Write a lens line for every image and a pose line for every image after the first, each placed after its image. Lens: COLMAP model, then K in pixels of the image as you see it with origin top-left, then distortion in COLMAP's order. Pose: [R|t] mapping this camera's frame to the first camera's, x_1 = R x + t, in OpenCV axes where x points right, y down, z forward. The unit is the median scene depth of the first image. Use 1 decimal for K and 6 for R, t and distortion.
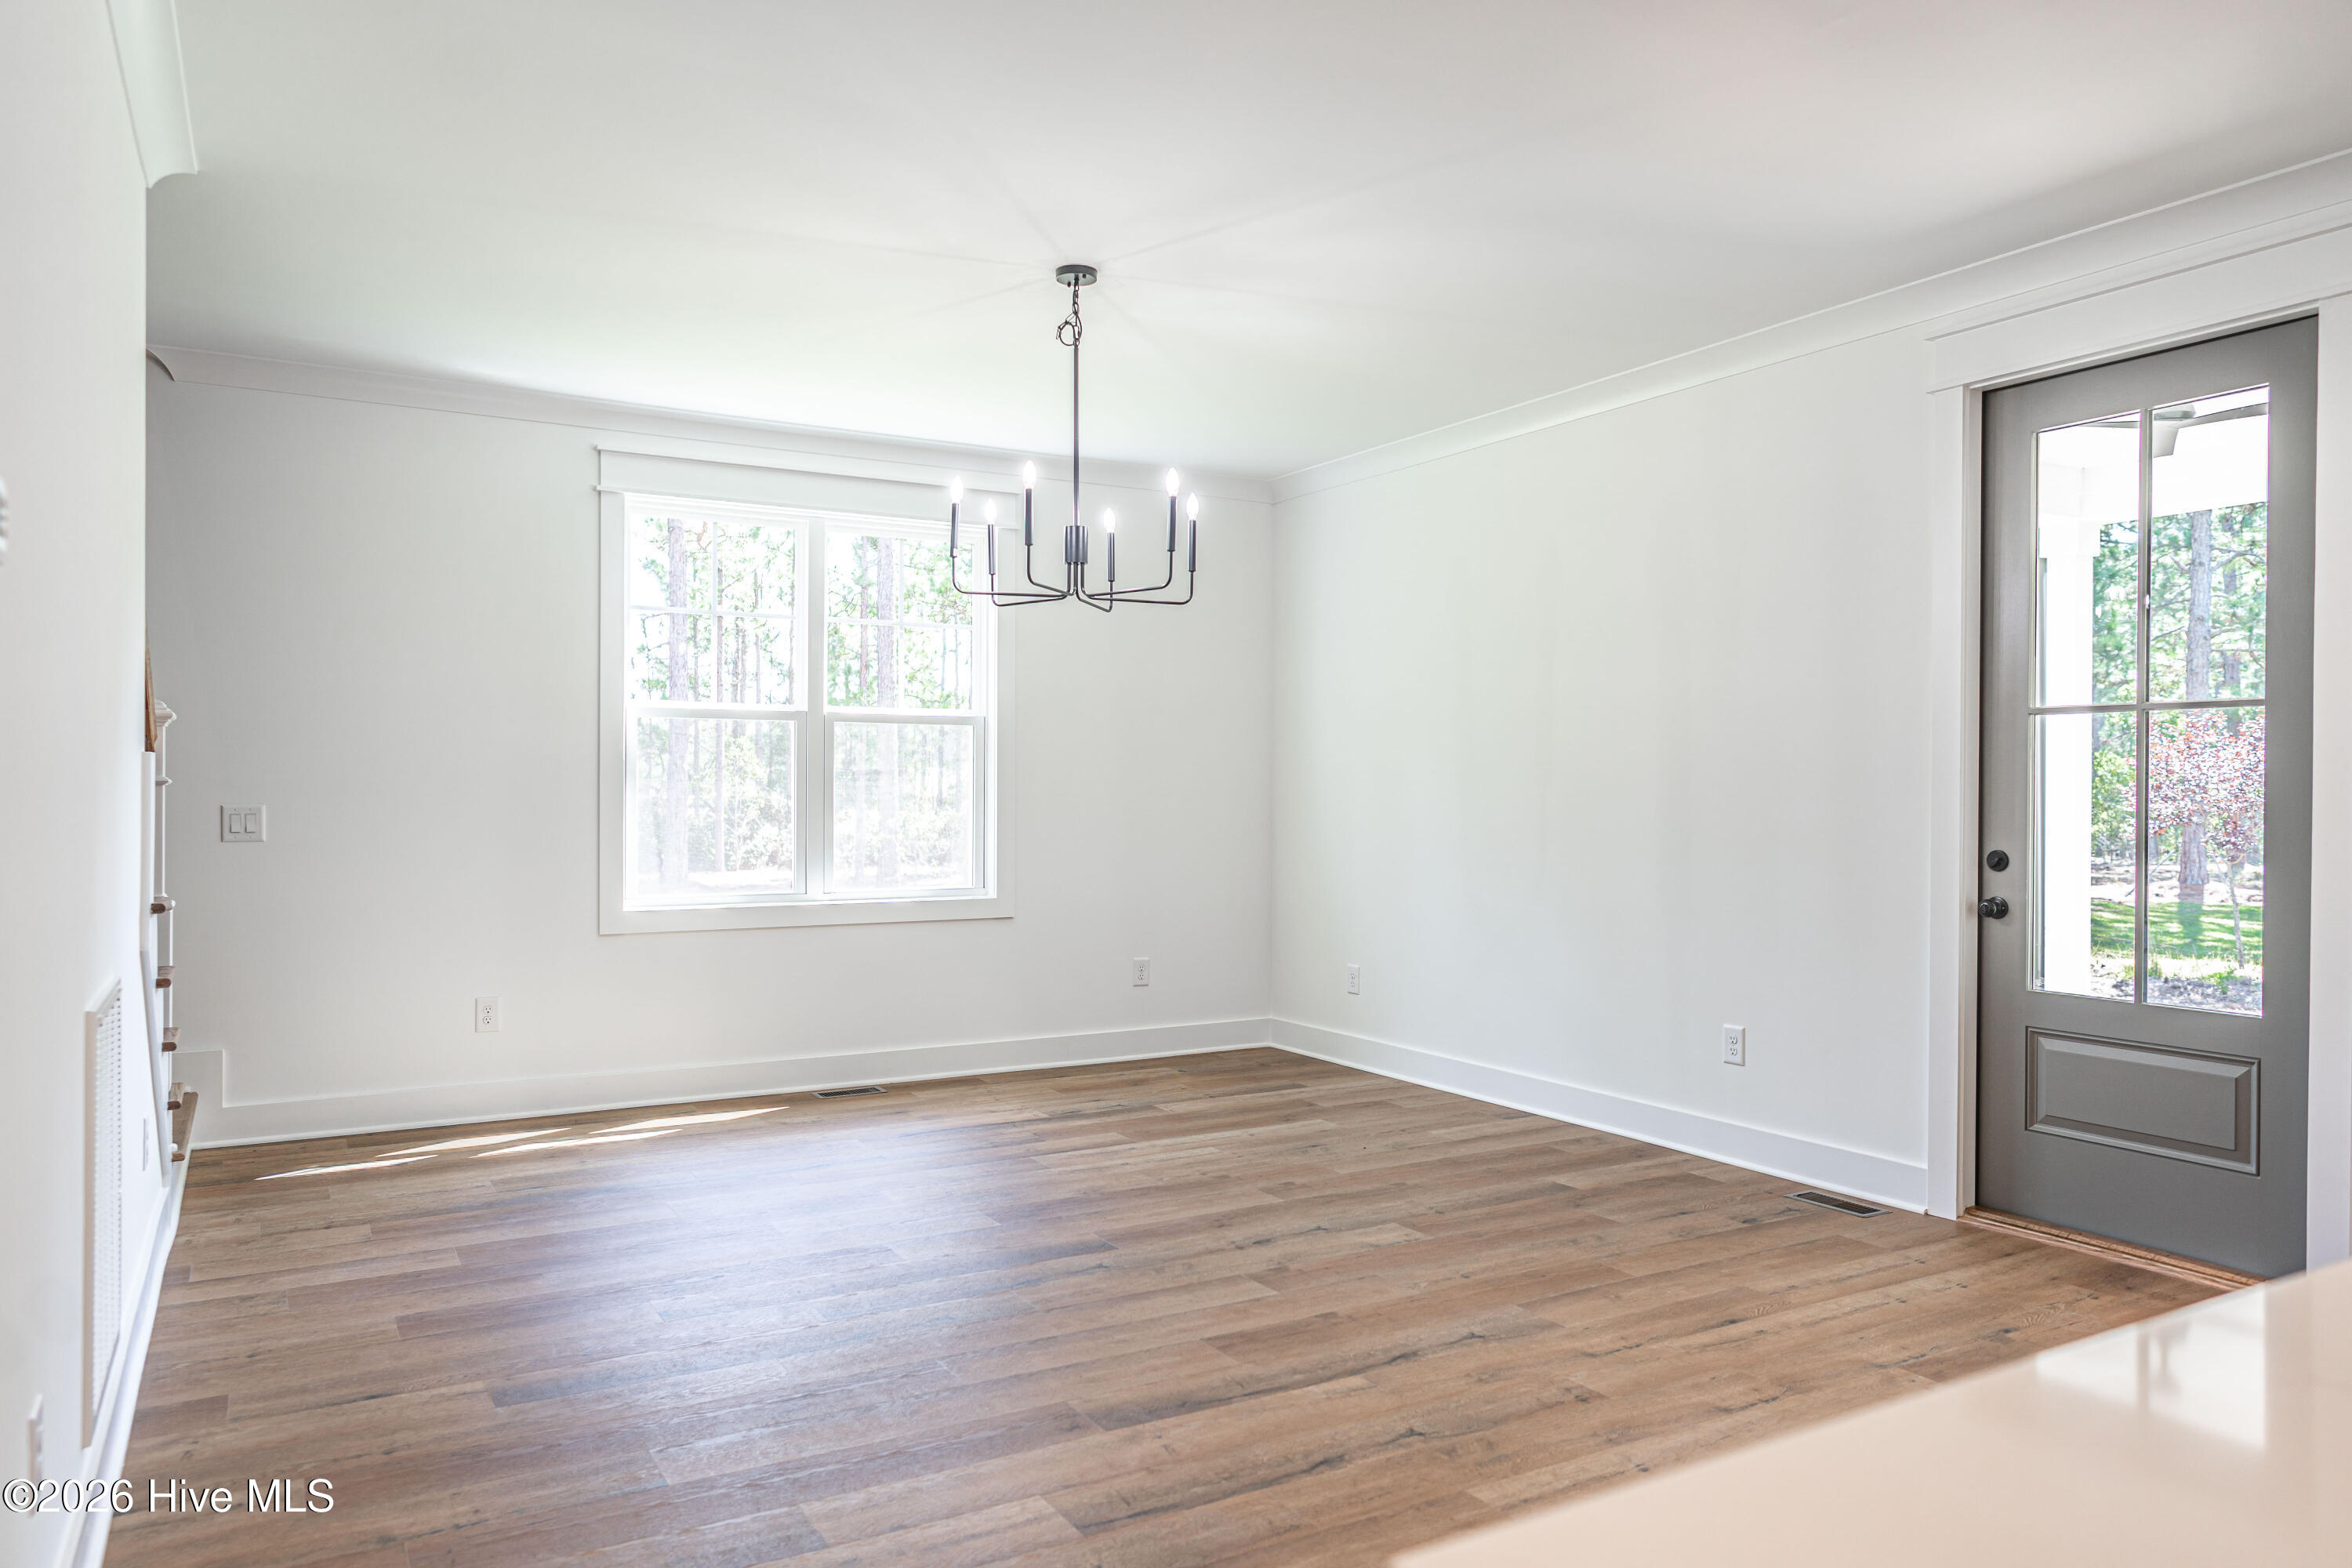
lens RADIAL K [[1566.7, 0, 1160.6], [0, 1566.7, 791.1], [0, 0, 1]] dist [-0.001583, 0.000790]
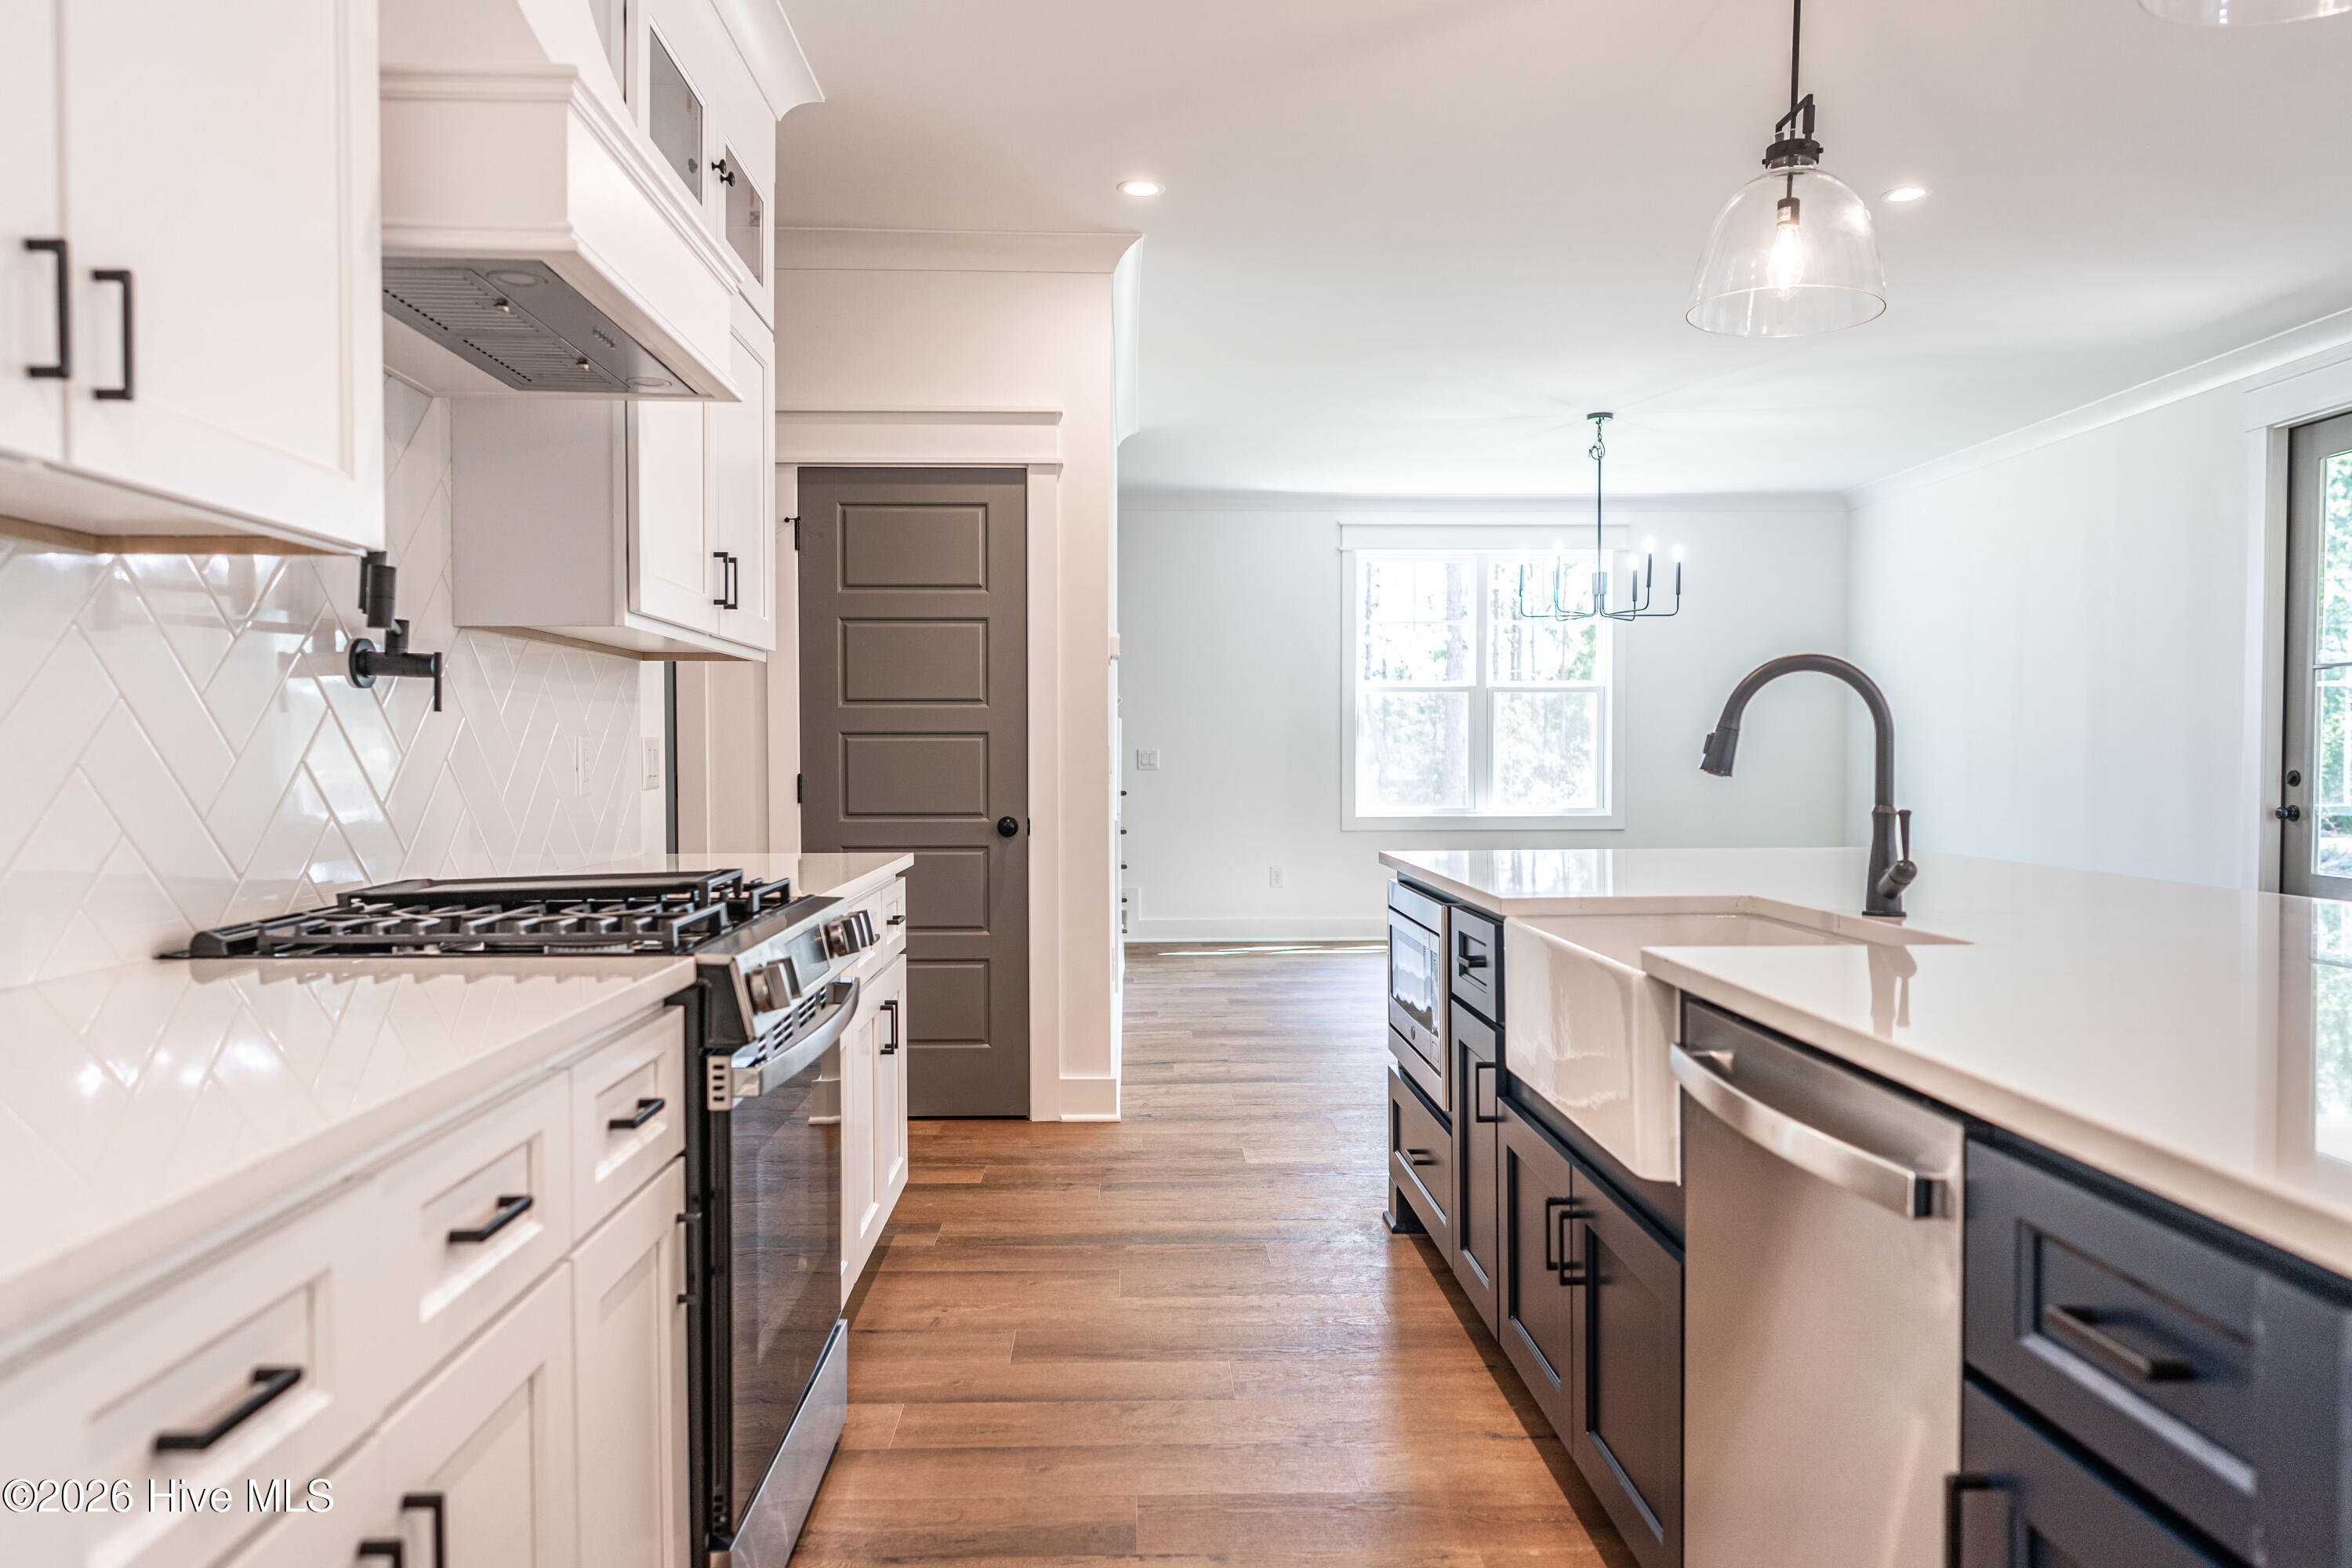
lens RADIAL K [[1566.7, 0, 1176.6], [0, 1566.7, 789.3], [0, 0, 1]] dist [-0.001583, 0.000790]
pose [[0.883838, 0.005149, -0.467764, 0.374807], [0.005356, 0.999762, 0.021125, 0.024170], [0.467762, -0.021176, 0.883601, -0.762526]]
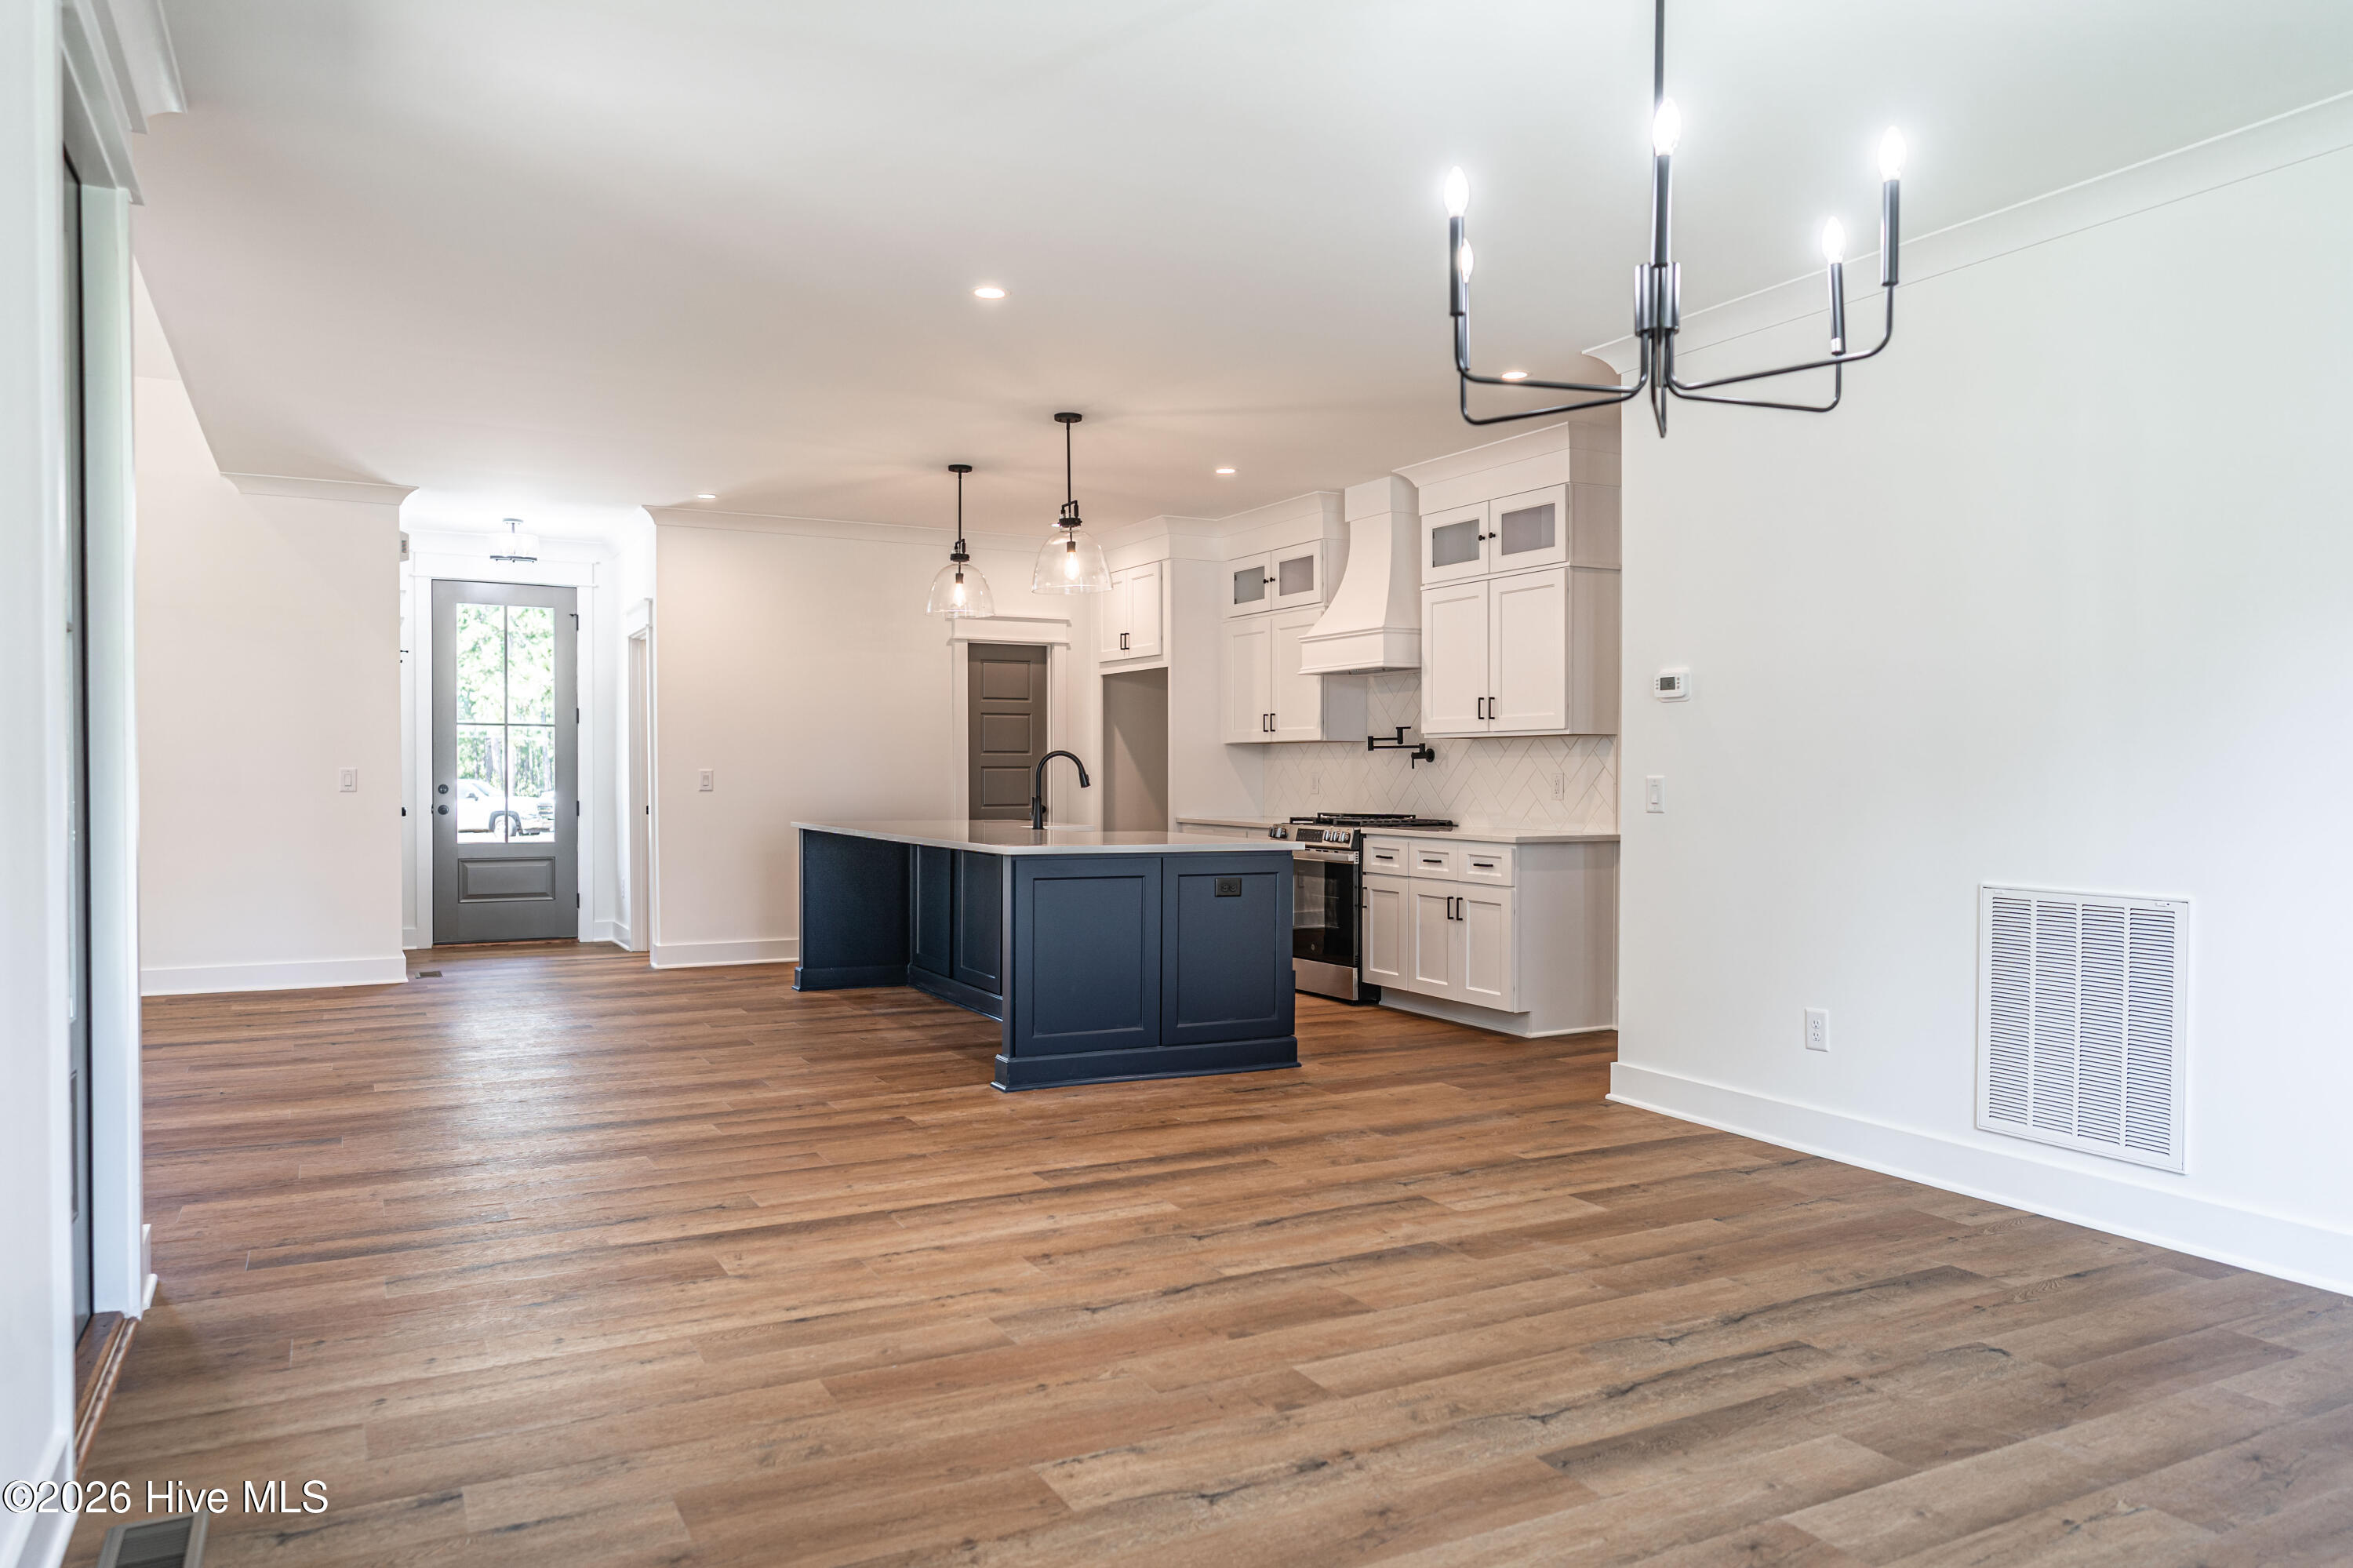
lens RADIAL K [[1567.4, 0, 1176.4], [0, 1567.4, 783.2], [0, 0, 1]] dist [-0.001583, 0.000790]
pose [[-0.999653, -0.006235, 0.025598, 0.118709], [-0.006134, 0.999973, 0.004003, 0.017565], [-0.025622, 0.003844, -0.999664, 1.845469]]
